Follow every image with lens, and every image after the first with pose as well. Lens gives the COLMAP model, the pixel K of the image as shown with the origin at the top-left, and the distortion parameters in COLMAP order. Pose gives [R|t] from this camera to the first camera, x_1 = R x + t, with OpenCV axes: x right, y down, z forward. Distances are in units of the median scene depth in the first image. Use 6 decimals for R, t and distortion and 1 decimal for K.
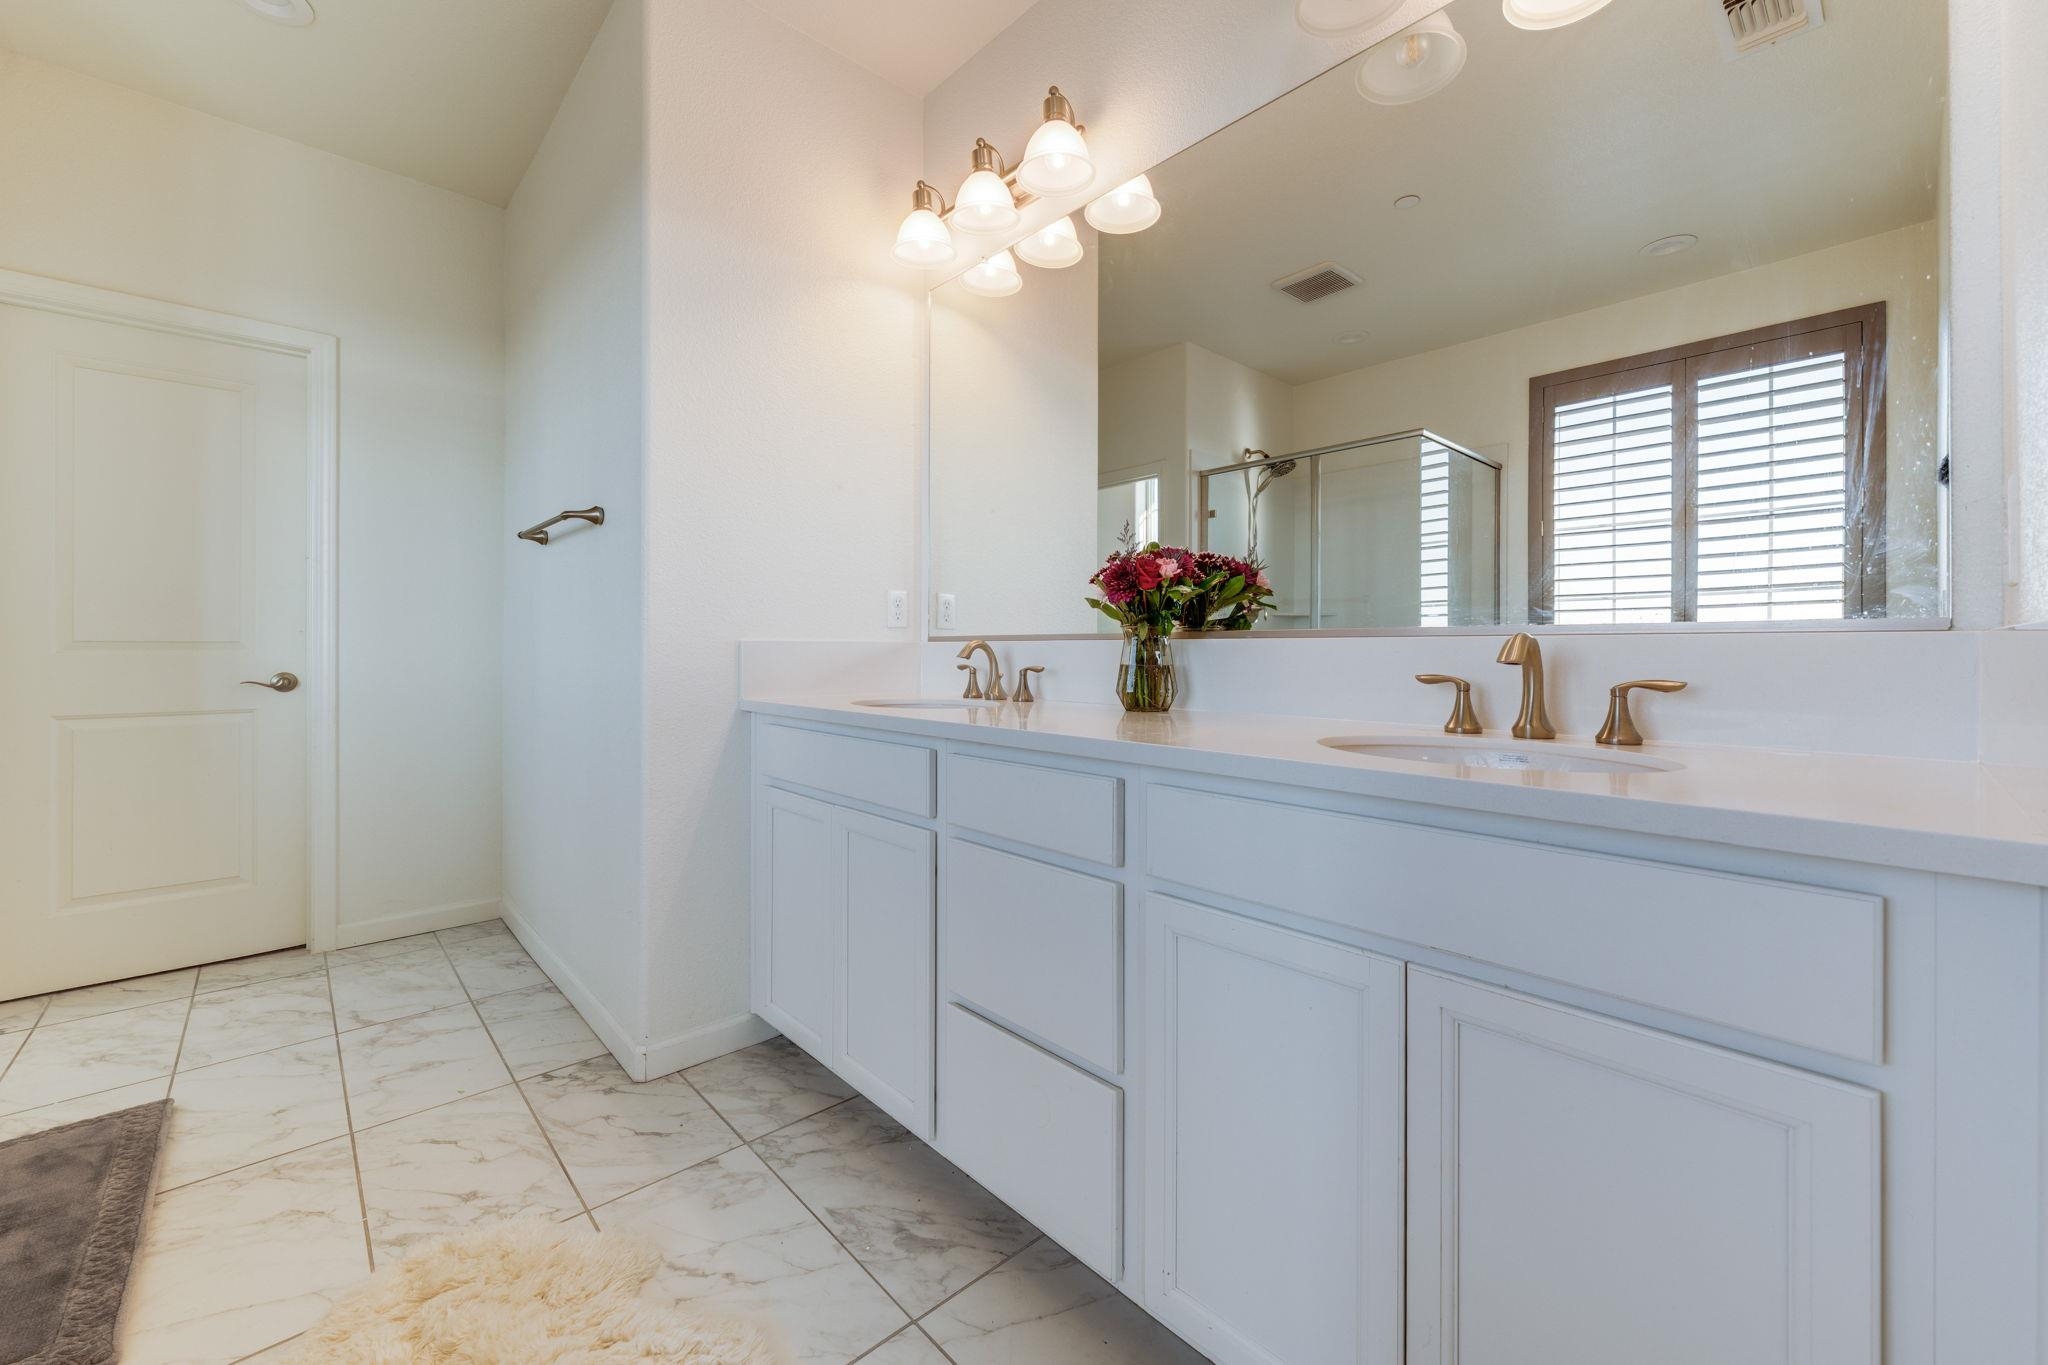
lens RADIAL K [[800.1, 0, 1018.1], [0, 800.1, 649.3], [0, 0, 1]] dist [-0.002869, 0.000221]
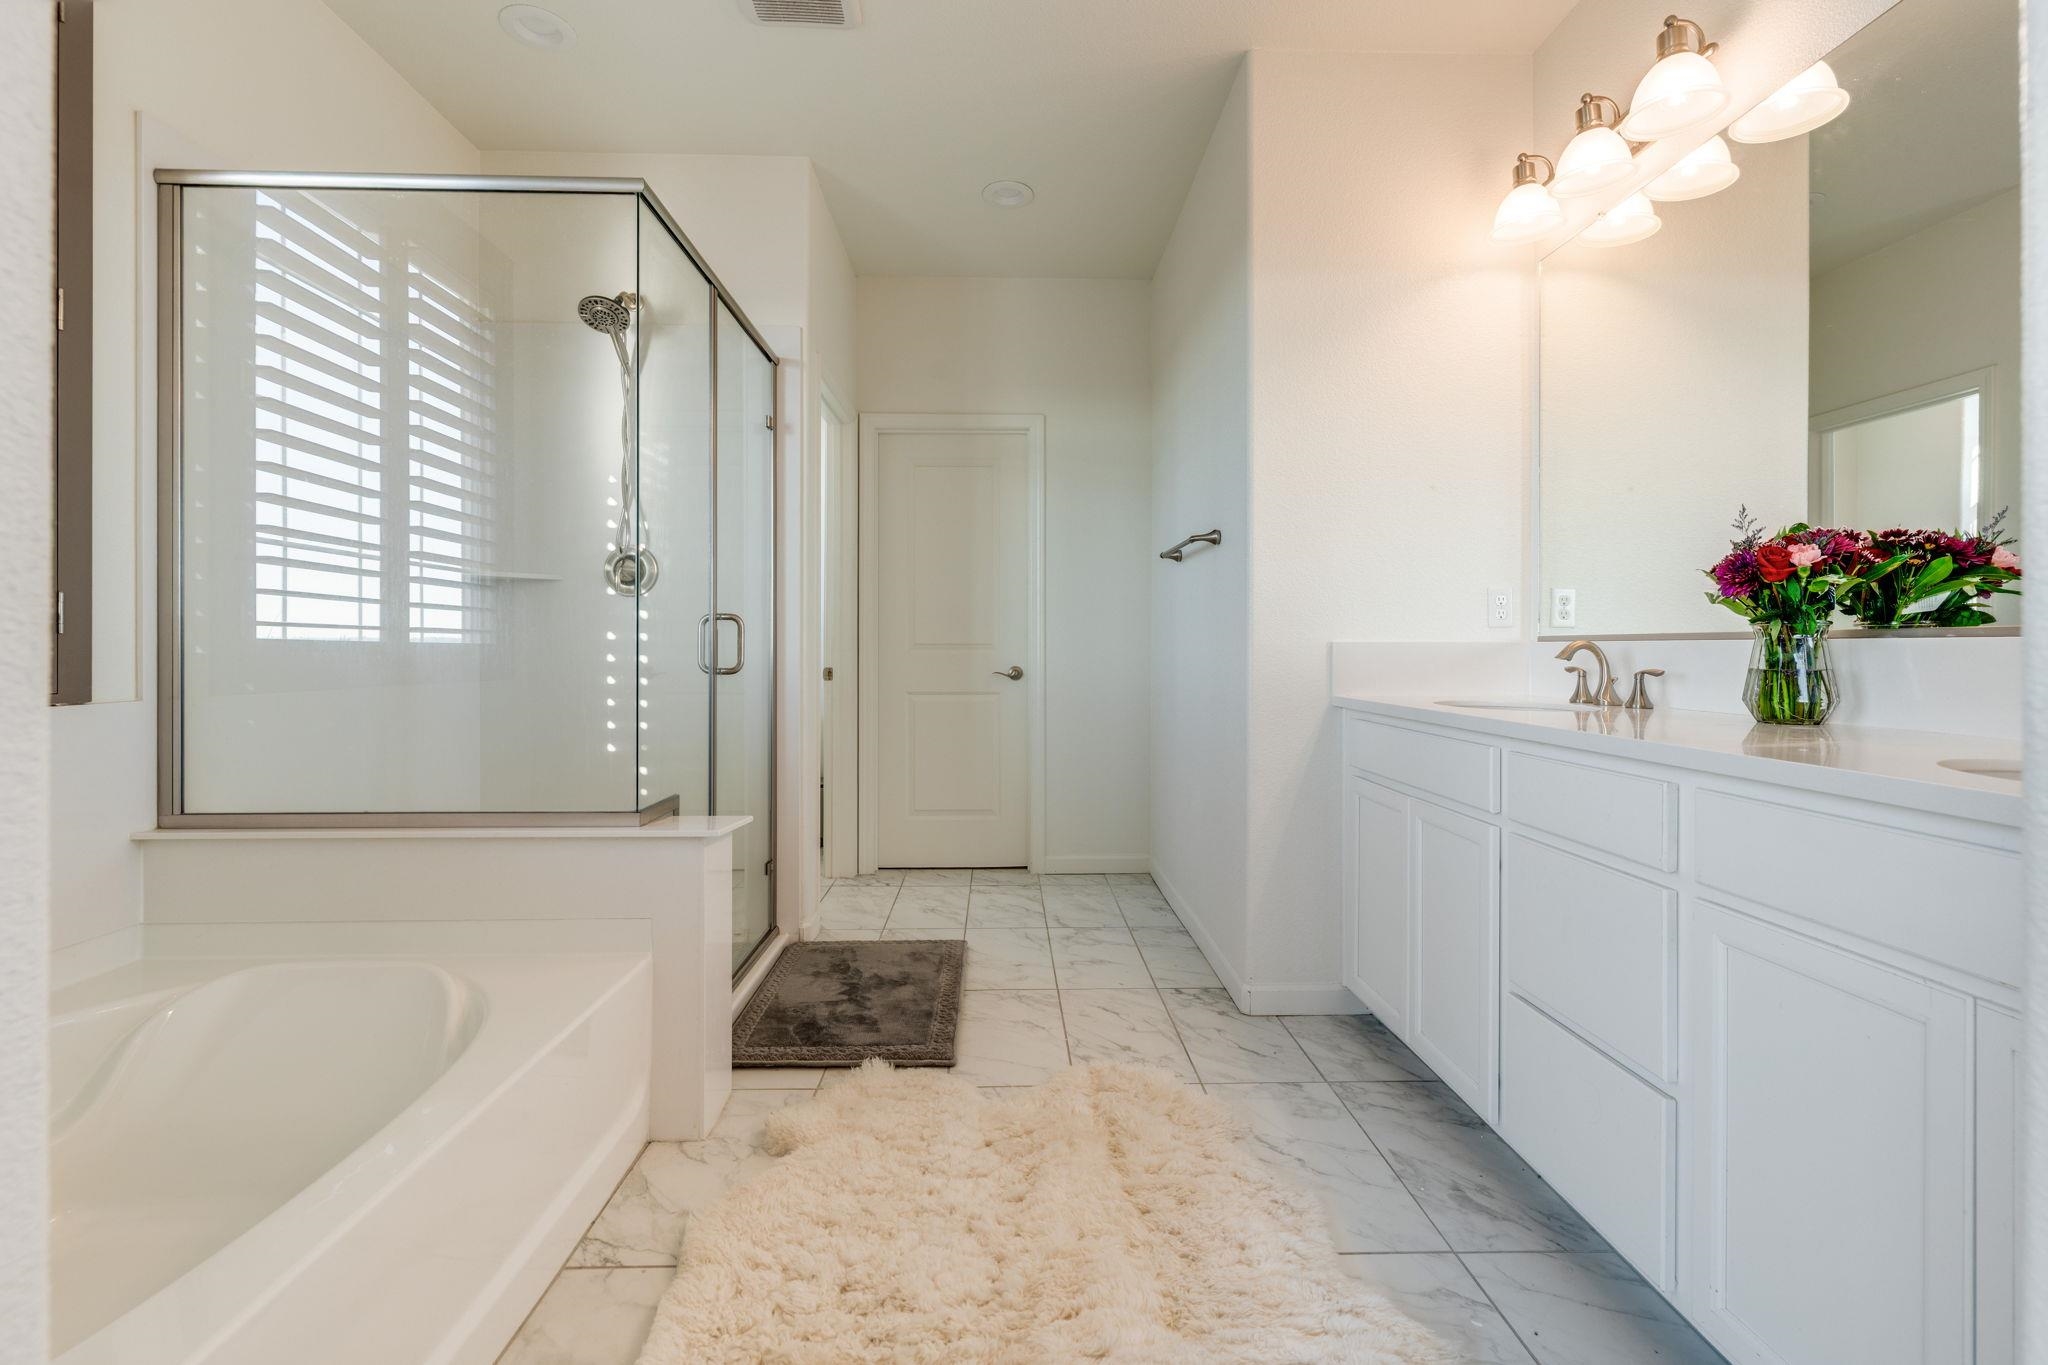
lens RADIAL K [[957.6, 0, 1025.8], [0, 957.6, 643.5], [0, 0, 1]] dist [0.000769, -0.000493]
pose [[0.757754, -0.002826, -0.652535, 0.203524], [-0.000218, 0.999989, -0.004584, -0.002529], [0.652541, 0.003616, 0.757745, -0.285685]]
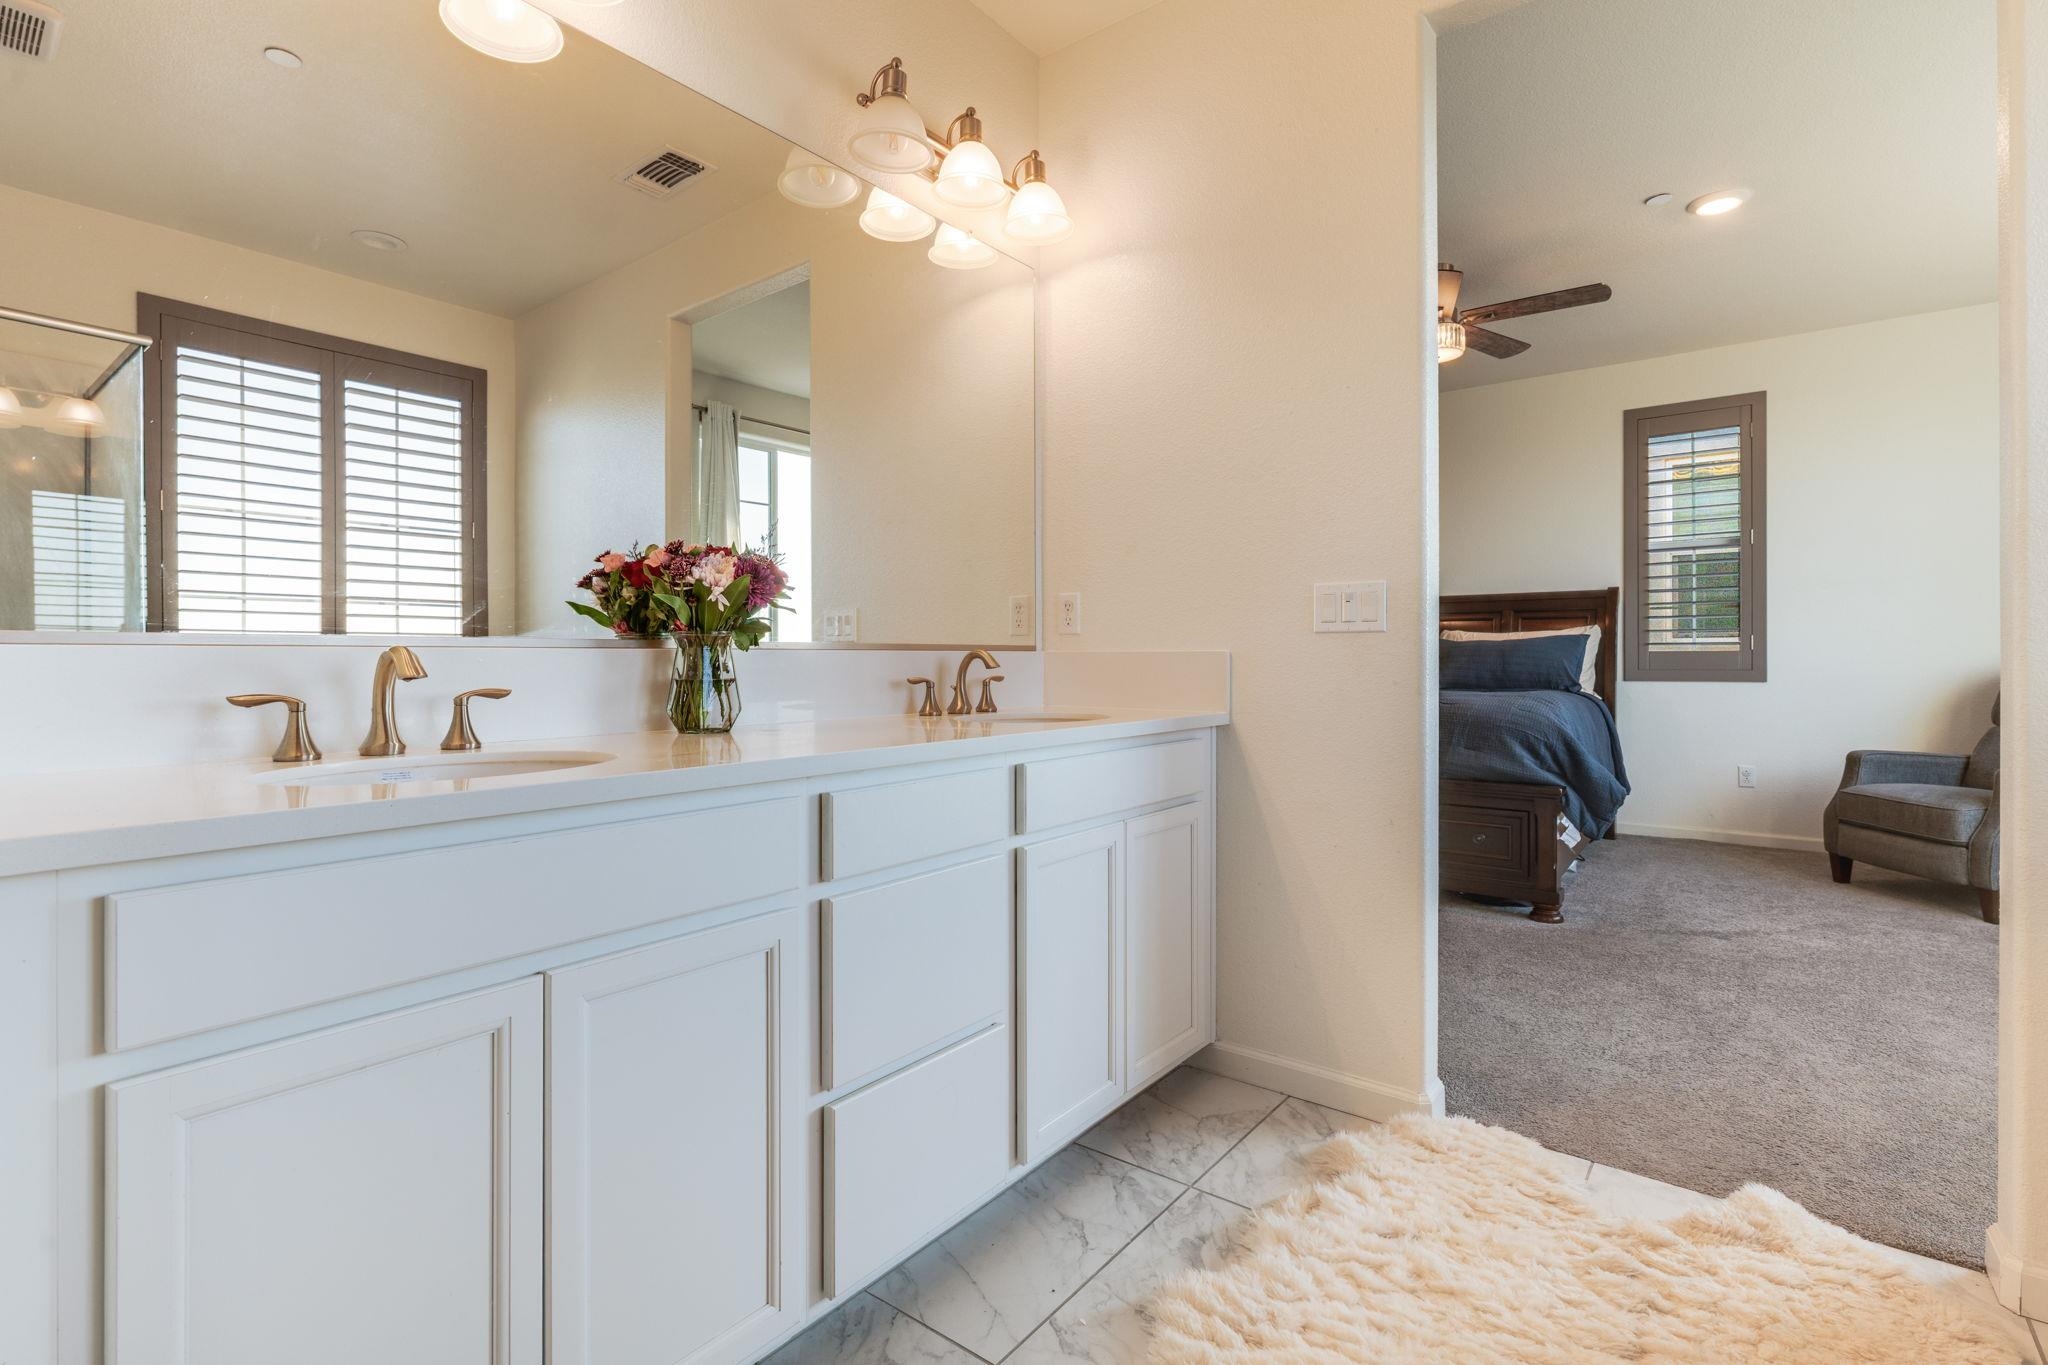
lens RADIAL K [[957.6, 0, 1025.8], [0, 957.6, 643.5], [0, 0, 1]] dist [0.000769, -0.000493]
pose [[-0.165080, 0.015582, 0.986157, -0.880681], [-0.000552, 0.999874, -0.015891, -0.002422], [-0.986280, -0.003168, -0.165051, 0.796012]]
